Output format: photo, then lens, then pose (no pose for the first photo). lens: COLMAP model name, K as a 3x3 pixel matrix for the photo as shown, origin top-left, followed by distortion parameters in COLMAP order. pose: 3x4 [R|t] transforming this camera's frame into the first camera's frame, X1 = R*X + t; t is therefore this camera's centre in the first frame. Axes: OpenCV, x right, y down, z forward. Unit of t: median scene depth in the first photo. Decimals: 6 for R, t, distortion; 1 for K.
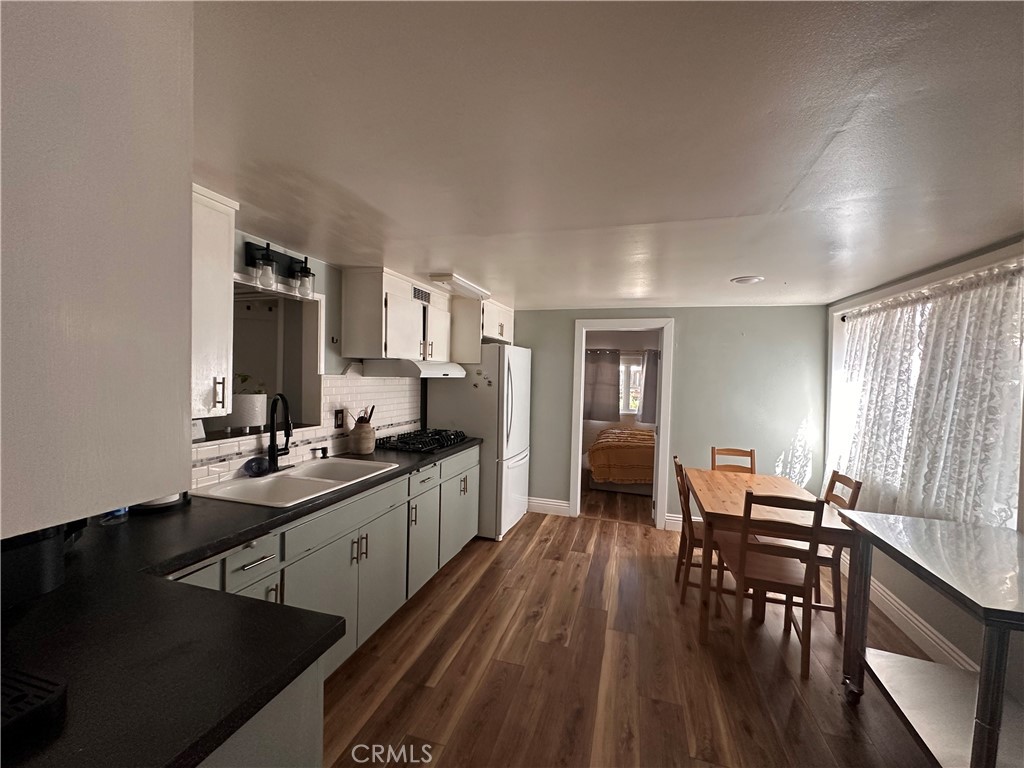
lens RADIAL K [[409.1, 0, 514.1], [0, 409.1, 387.0], [0, 0, 1]] dist [-0.000744, -0.000064]
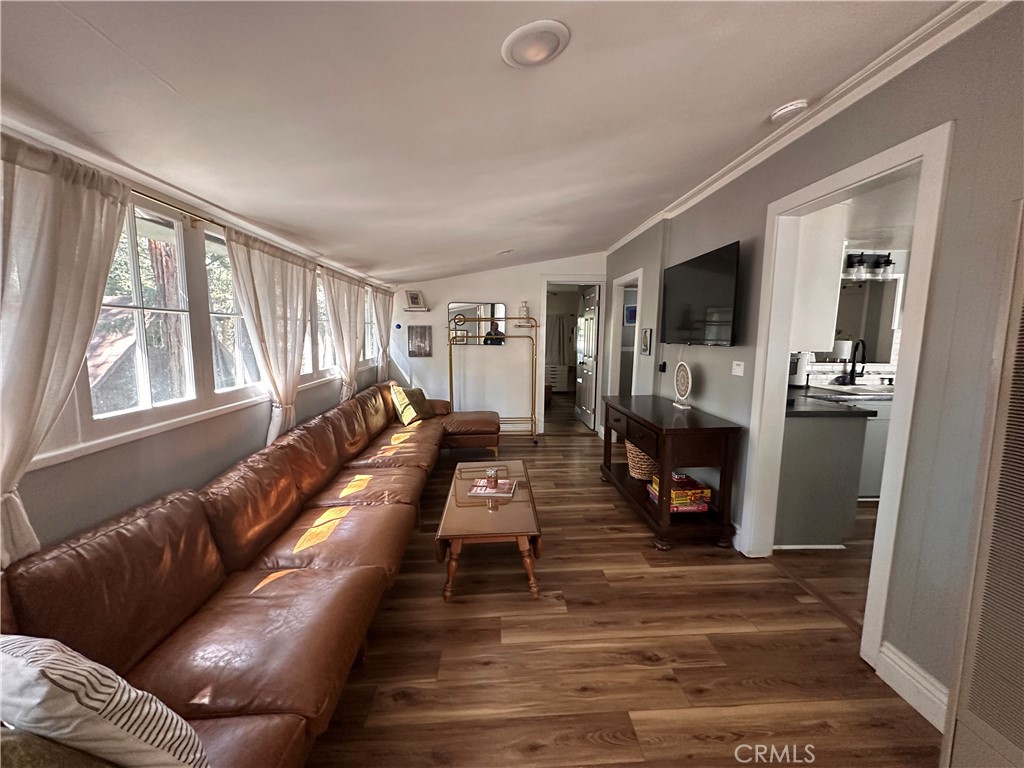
lens RADIAL K [[409.1, 0, 514.1], [0, 409.1, 387.0], [0, 0, 1]] dist [-0.000744, -0.000064]
pose [[0.337236, 0.100574, -0.936032, 0.540611], [-0.024903, 0.994882, 0.097925, 0.078259], [0.941091, -0.009714, 0.338015, -0.915320]]
